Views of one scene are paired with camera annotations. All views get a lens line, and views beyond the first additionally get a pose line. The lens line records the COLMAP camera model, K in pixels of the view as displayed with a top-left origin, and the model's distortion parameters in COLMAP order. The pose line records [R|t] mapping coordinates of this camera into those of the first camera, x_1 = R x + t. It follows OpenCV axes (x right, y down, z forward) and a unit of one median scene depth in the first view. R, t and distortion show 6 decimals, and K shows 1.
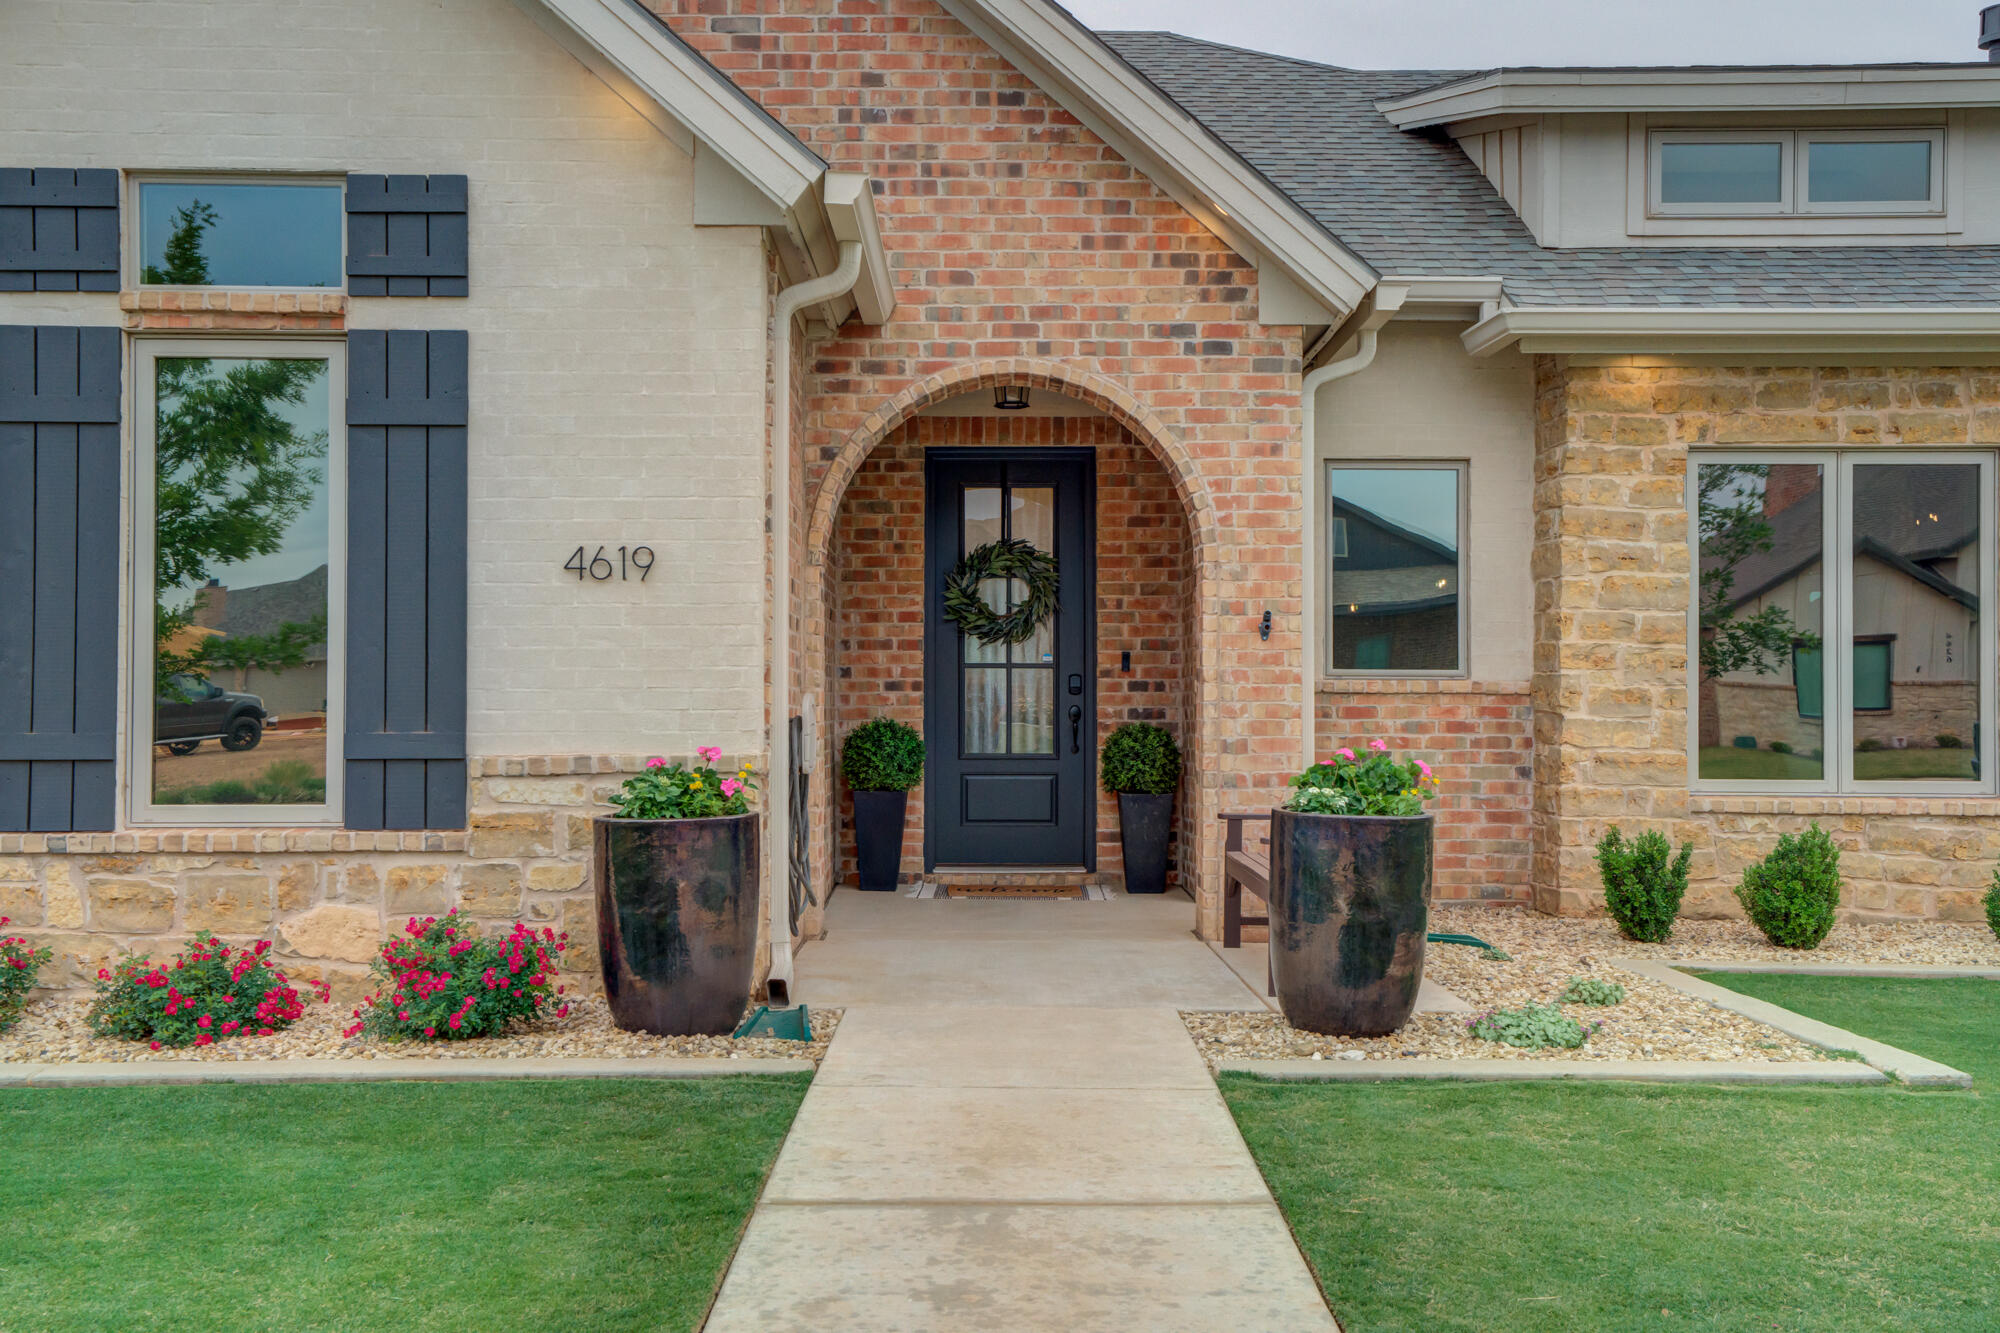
lens RADIAL K [[1981.4, 0, 1000.0], [0, 1981.4, 666.5], [0, 0, 1]] dist [0.083269, 0.019916]
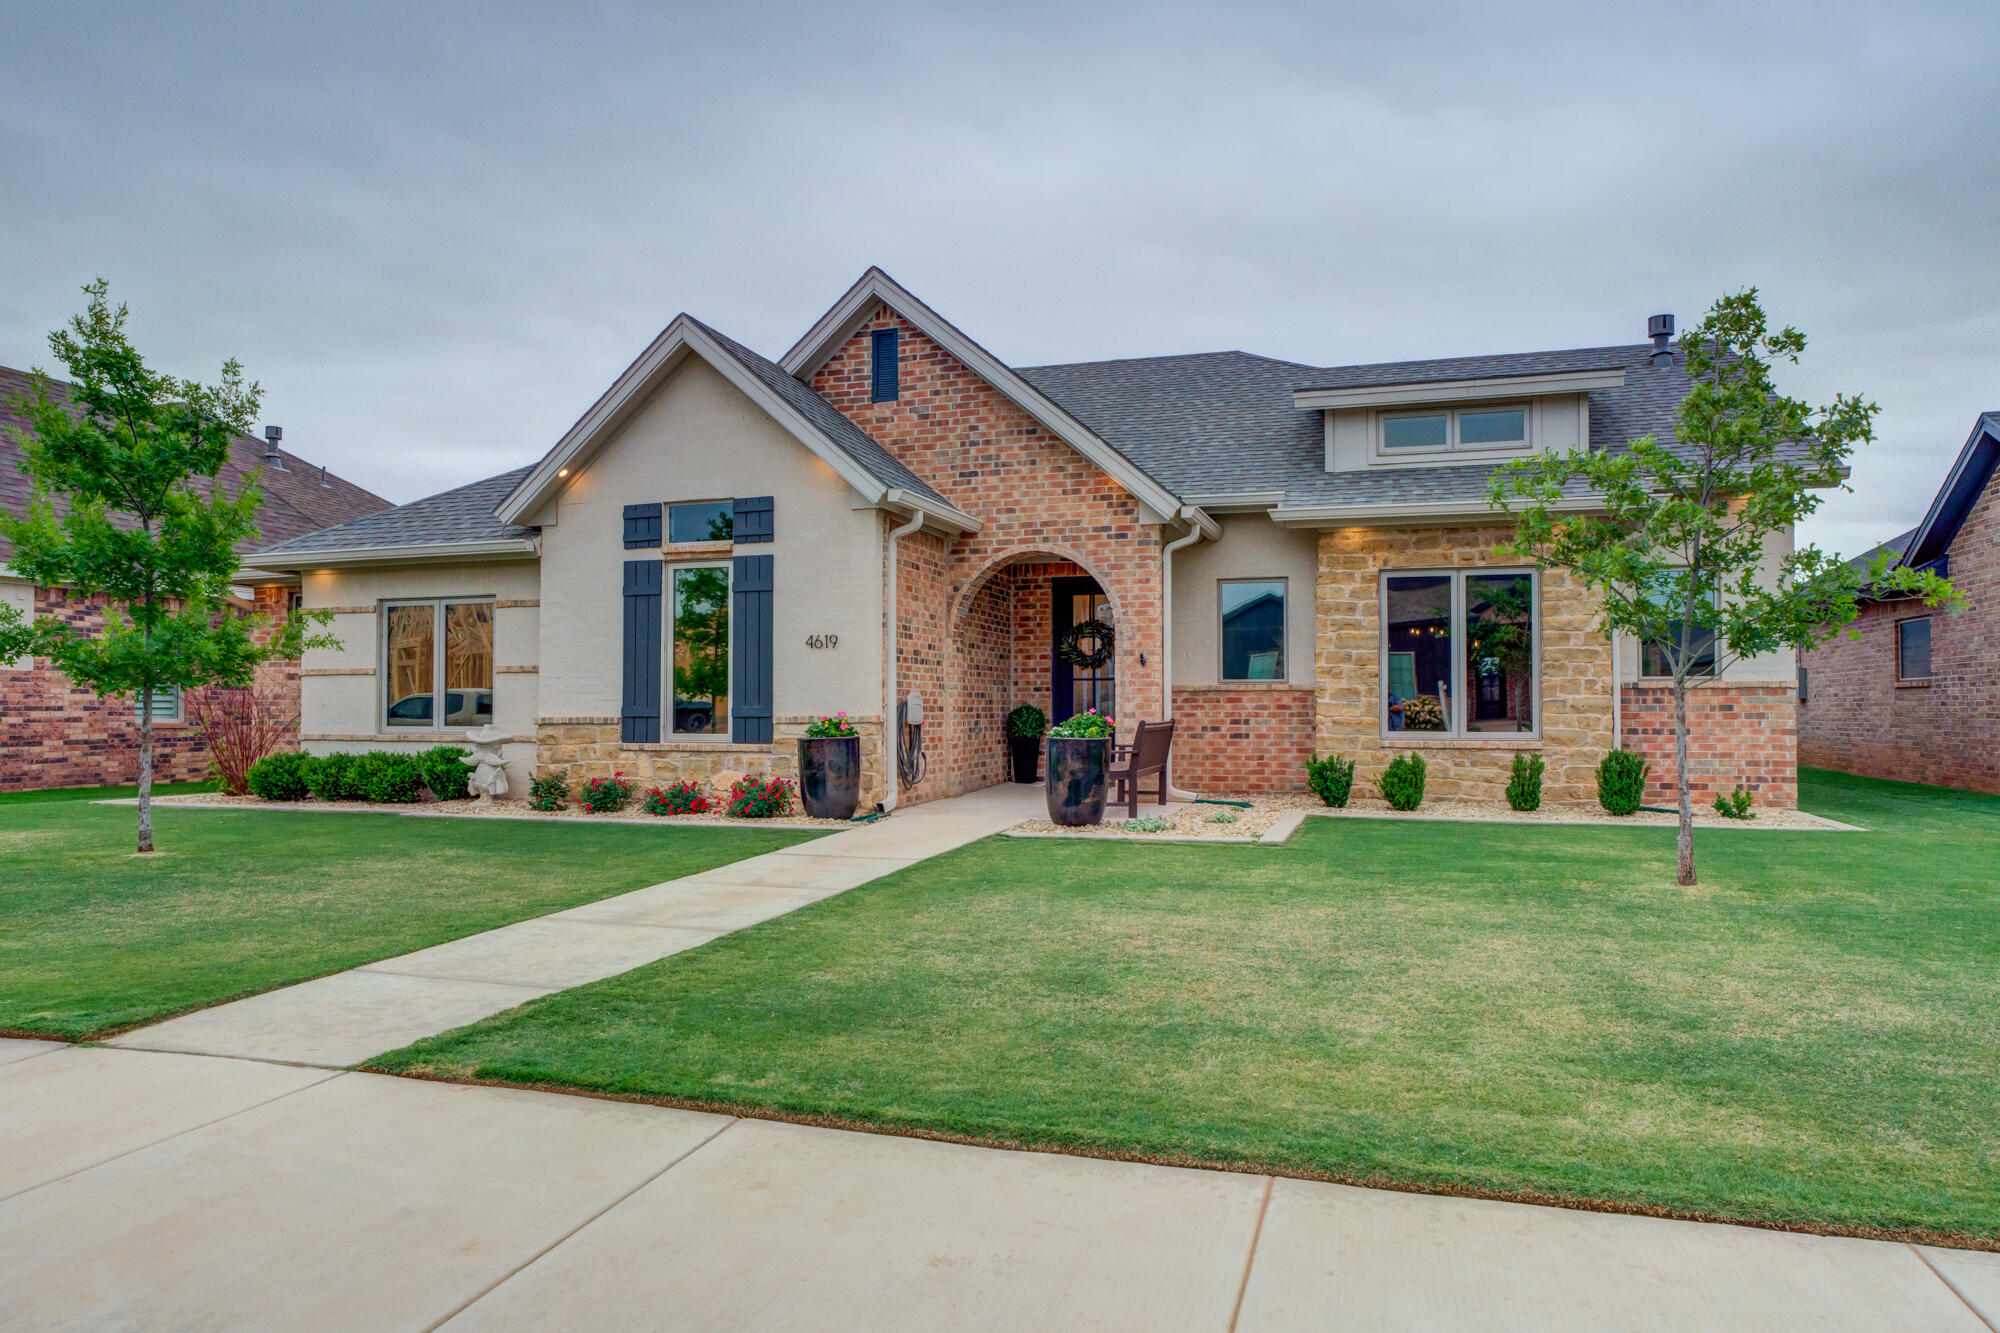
lens RADIAL K [[1203.8, 0, 991.9], [0, 1203.8, 677.2], [0, 0, 1]] dist [-0.006077, -0.001651]
pose [[0.953409, -0.010391, -0.301501, 0.375596], [0.009469, 0.999945, -0.004520, 0.002810], [0.301531, 0.001455, 0.953455, -0.329222]]
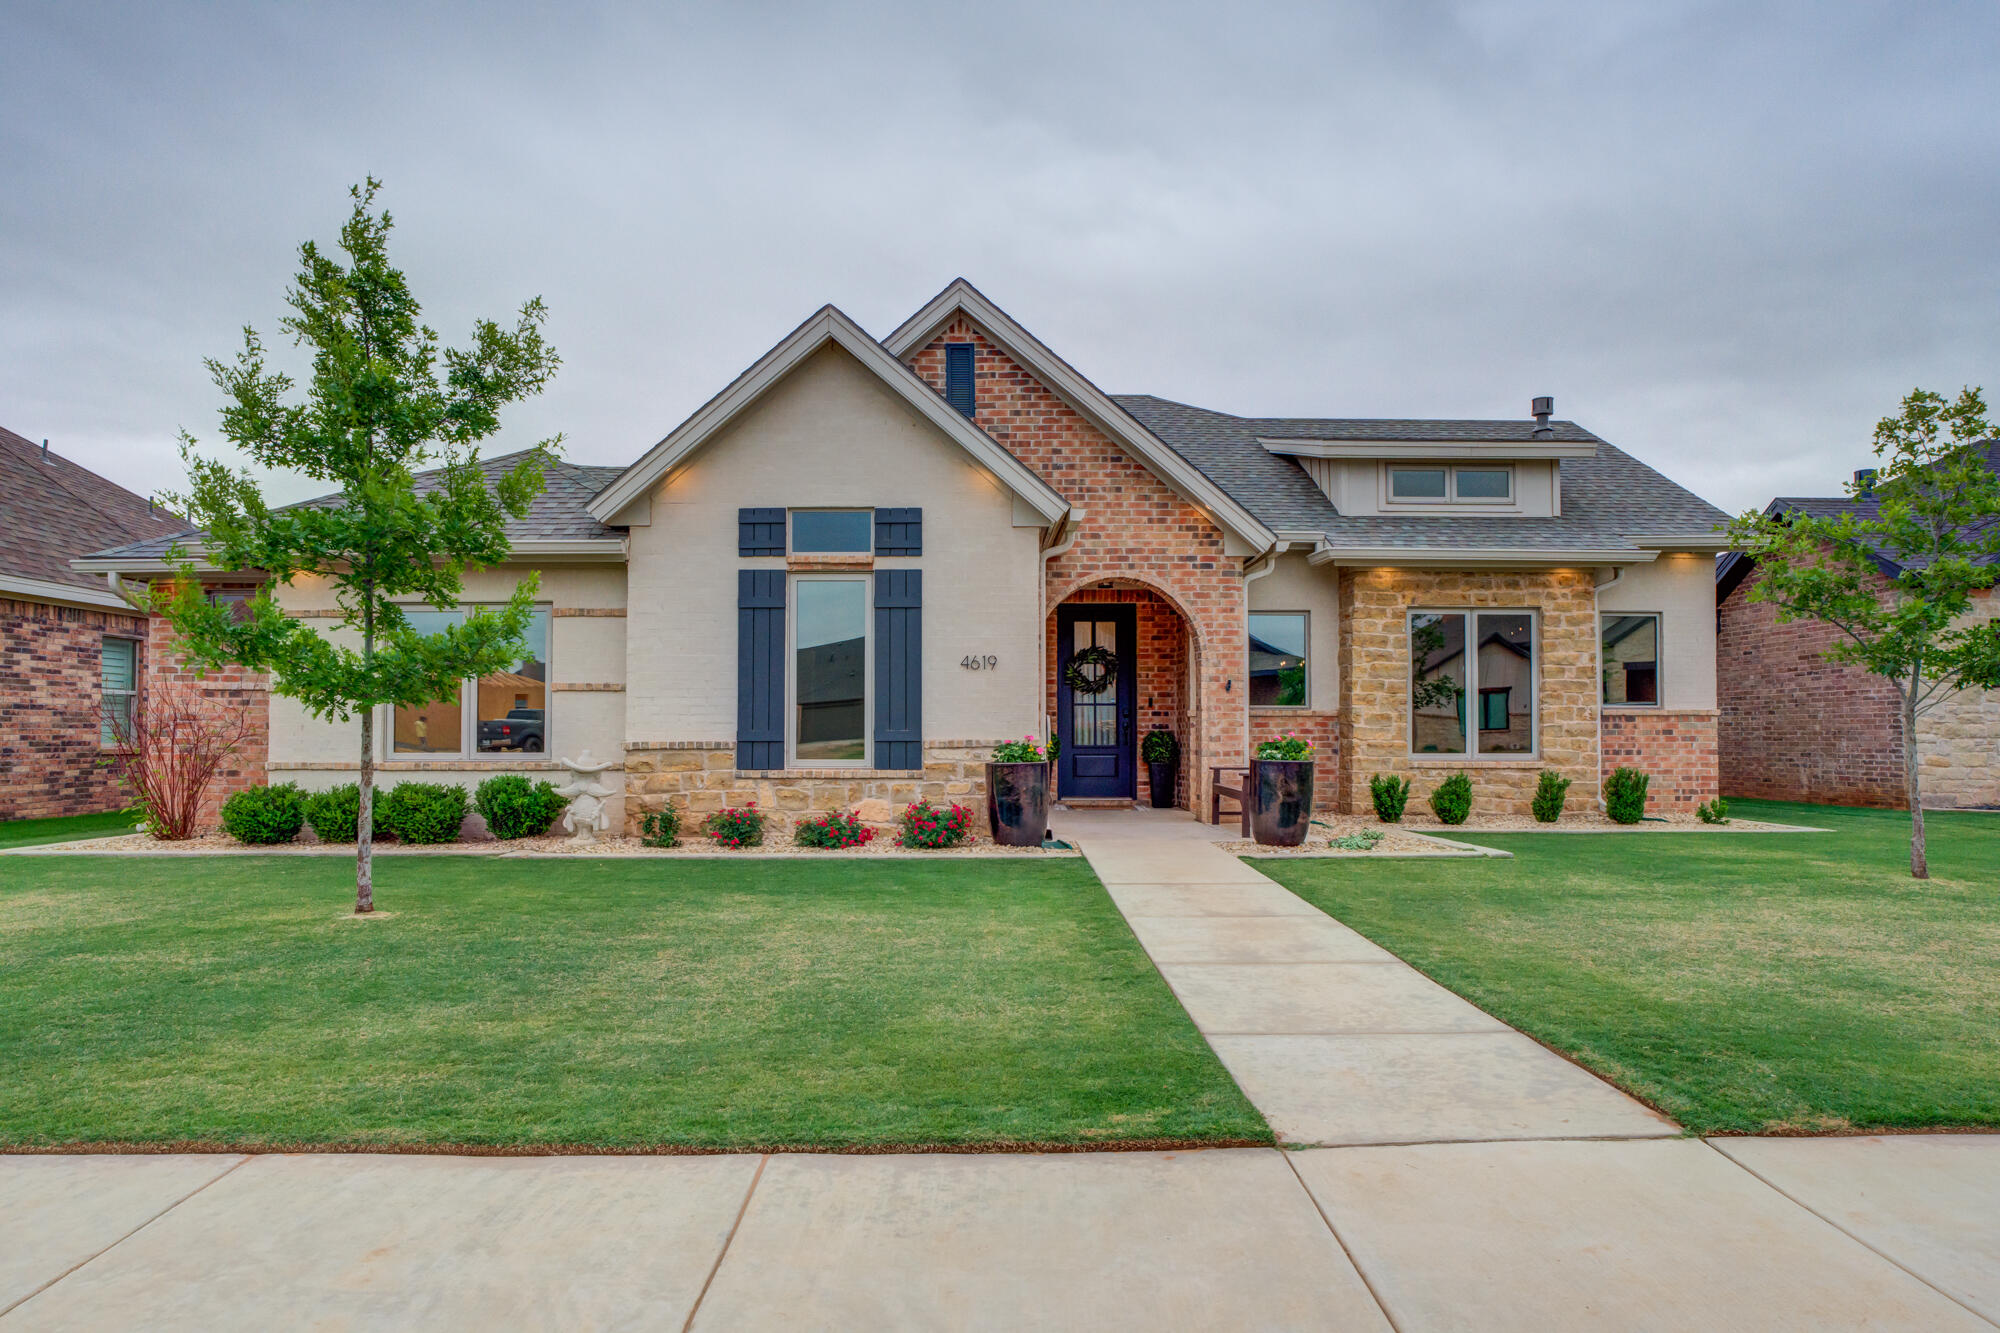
lens RADIAL K [[1165.0, 0, 1001.8], [0, 1165.0, 700.9], [0, 0, 1]] dist [-0.009533, -0.000935]
pose [[0.999994, -0.002552, 0.002483, -0.132038], [0.002566, 0.999981, -0.005647, 0.003462], [-0.002468, 0.005654, 0.999981, -0.351066]]
